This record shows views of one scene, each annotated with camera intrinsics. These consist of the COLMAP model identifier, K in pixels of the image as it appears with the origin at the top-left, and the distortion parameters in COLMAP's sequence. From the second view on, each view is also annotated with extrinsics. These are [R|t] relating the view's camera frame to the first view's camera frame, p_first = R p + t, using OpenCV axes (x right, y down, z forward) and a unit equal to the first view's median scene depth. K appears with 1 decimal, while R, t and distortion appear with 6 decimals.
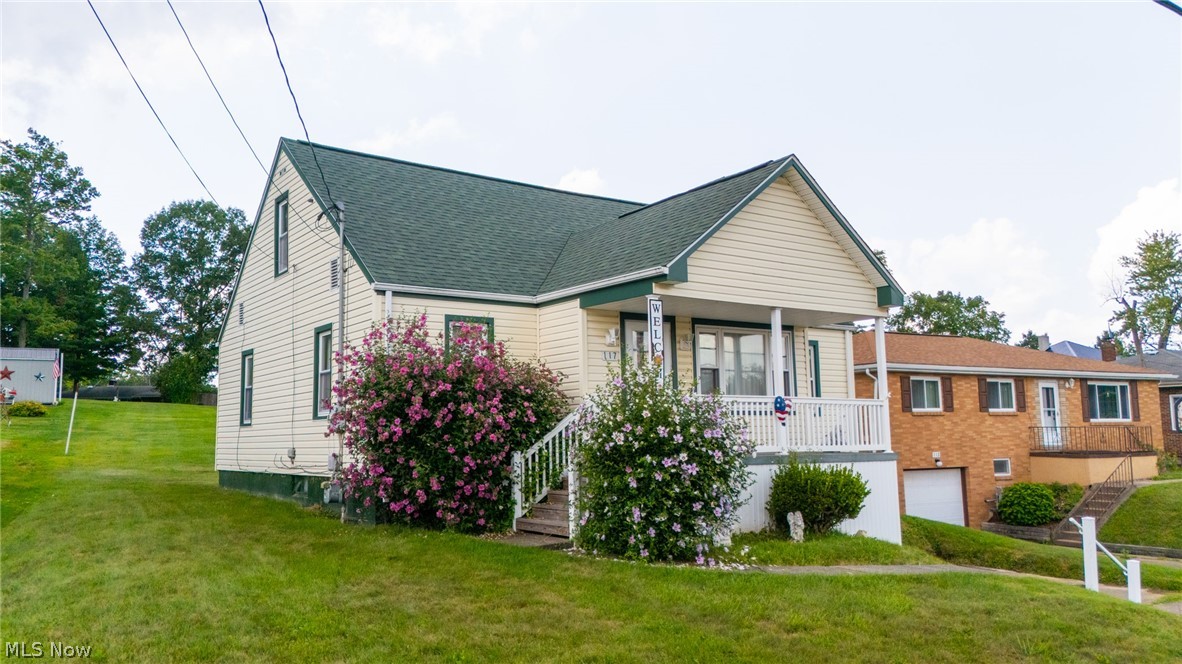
lens RADIAL K [[904.5, 0, 585.3], [0, 904.5, 303.7], [0, 0, 1]] dist [0.084959, -0.135040]
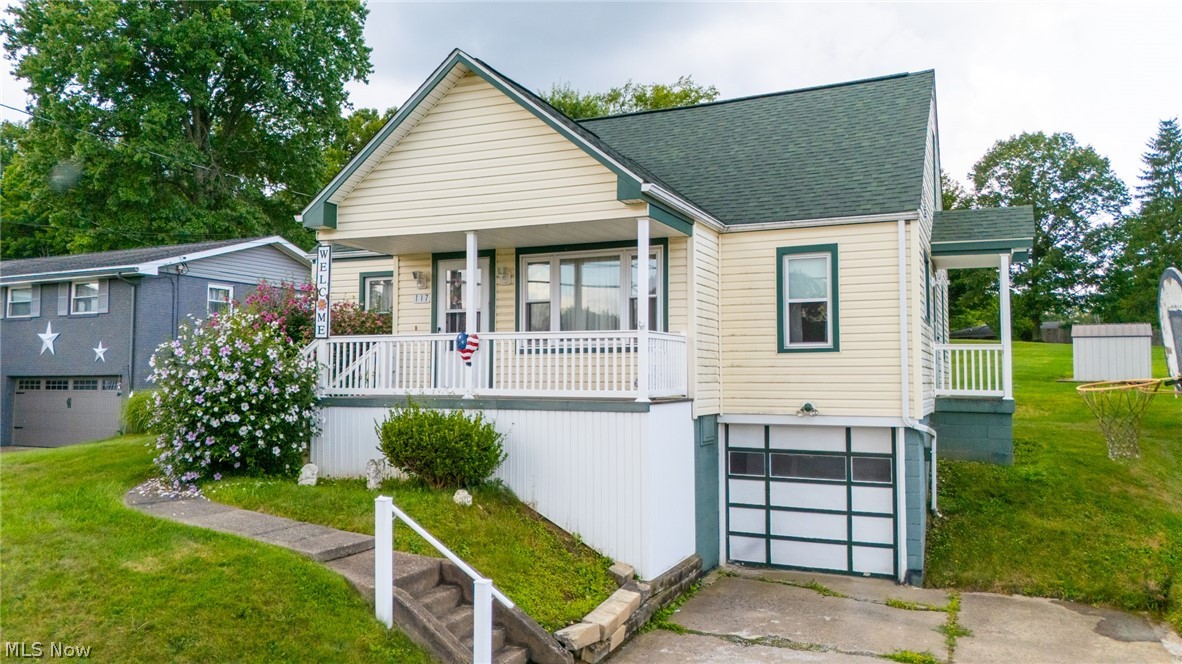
lens RADIAL K [[866.3, 0, 591.0], [0, 866.3, 332.0], [0, 0, 1]] dist [0.075139, -0.079980]
pose [[0.509727, -0.030160, -0.859807, 0.957558], [0.115327, 0.992761, 0.033547, 0.083430], [0.852571, -0.116259, 0.509515, 0.647236]]
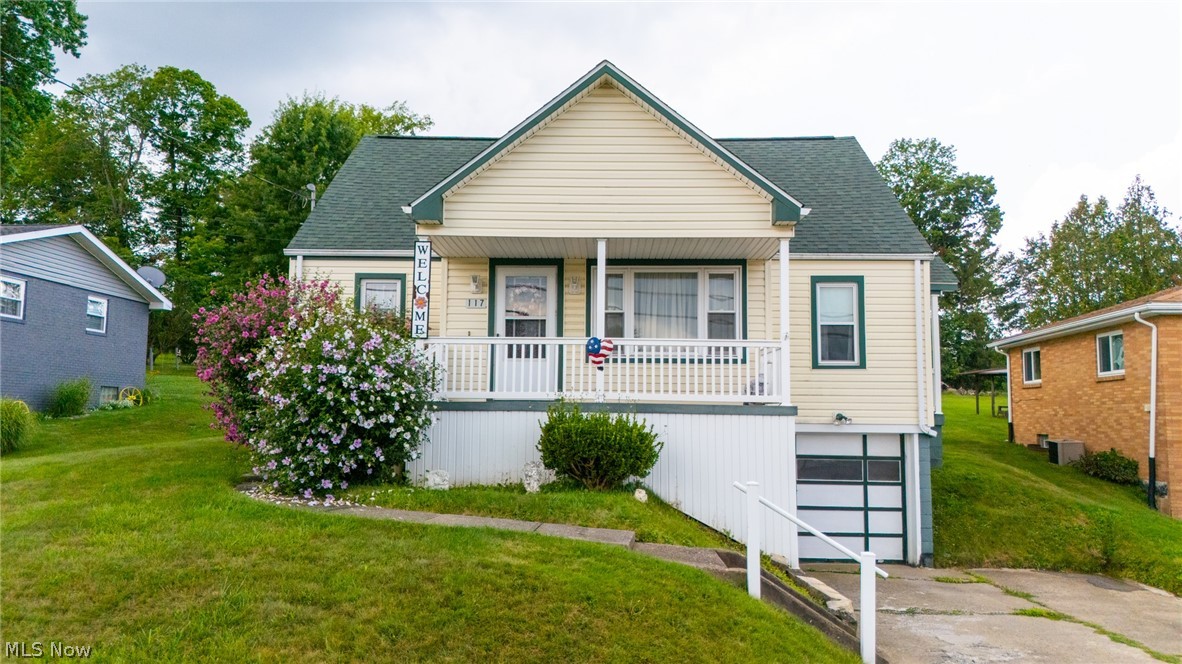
lens RADIAL K [[875.3, 0, 591.0], [0, 875.3, 332.0], [0, 0, 1]] dist [0.075523, -0.083301]
pose [[0.800714, -0.033030, -0.598136, 0.693618], [0.063887, 0.997493, 0.030441, 0.066894], [0.595631, -0.062588, 0.800816, 0.295920]]
